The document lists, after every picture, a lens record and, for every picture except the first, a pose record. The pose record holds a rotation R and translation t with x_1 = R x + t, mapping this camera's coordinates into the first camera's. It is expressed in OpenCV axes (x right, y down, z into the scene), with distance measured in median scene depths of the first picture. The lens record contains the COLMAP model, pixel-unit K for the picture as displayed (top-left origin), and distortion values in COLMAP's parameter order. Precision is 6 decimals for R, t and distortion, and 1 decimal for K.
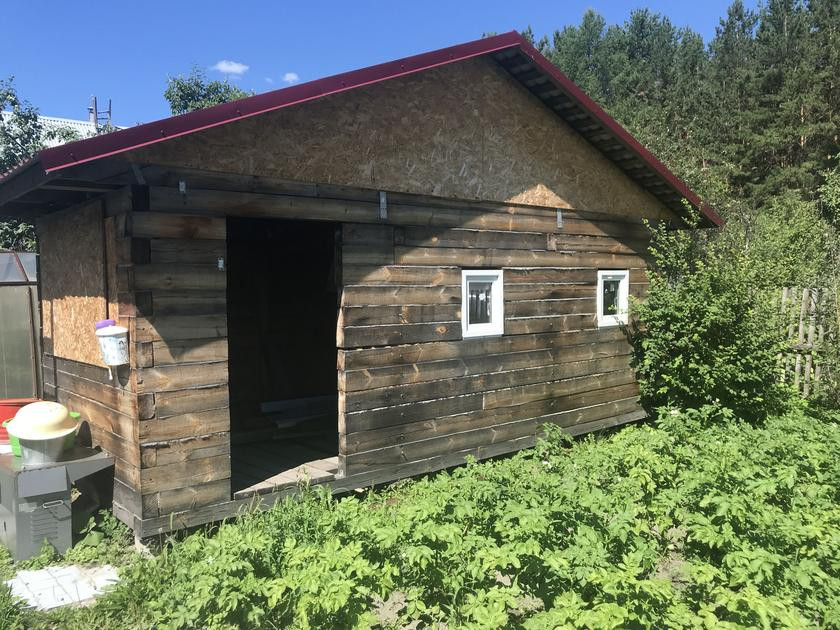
lens RADIAL K [[681.0, 0, 416.5], [0, 681.0, 314.0], [0, 0, 1]] dist [0.002529, -0.005843]
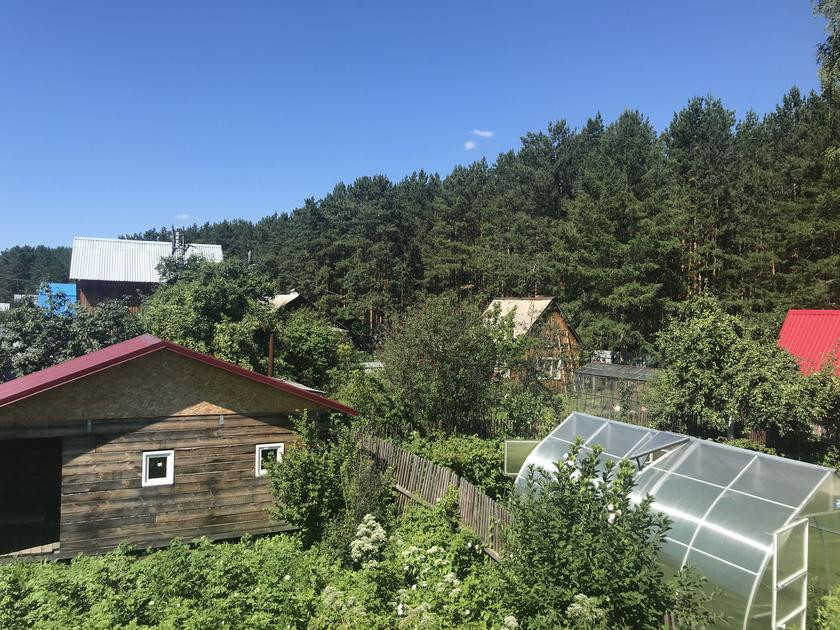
lens RADIAL K [[681.0, 0, 421.8], [0, 681.0, 312.4], [0, 0, 1]] dist [0.002529, -0.005843]
pose [[0.974517, 0.032045, -0.222015, 1.320366], [-0.043237, 0.998018, -0.045733, -0.426802], [0.220109, 0.054167, 0.973970, -0.812894]]
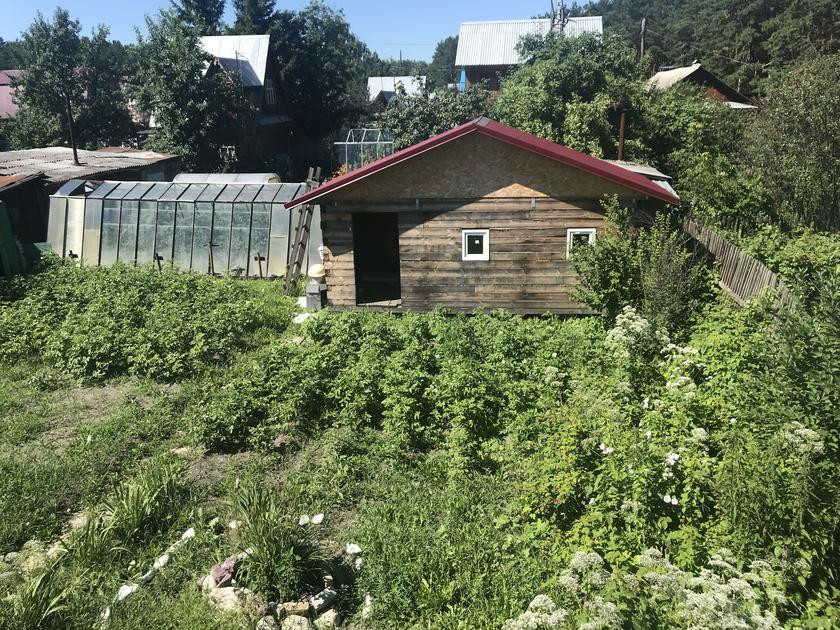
lens RADIAL K [[681.0, 0, 422.8], [0, 681.0, 319.2], [0, 0, 1]] dist [0.002529, -0.005843]
pose [[0.695689, 0.215618, -0.685219, 1.573965], [-0.012197, 0.957297, 0.288849, -0.429012], [0.718239, -0.192592, 0.668611, -0.634405]]
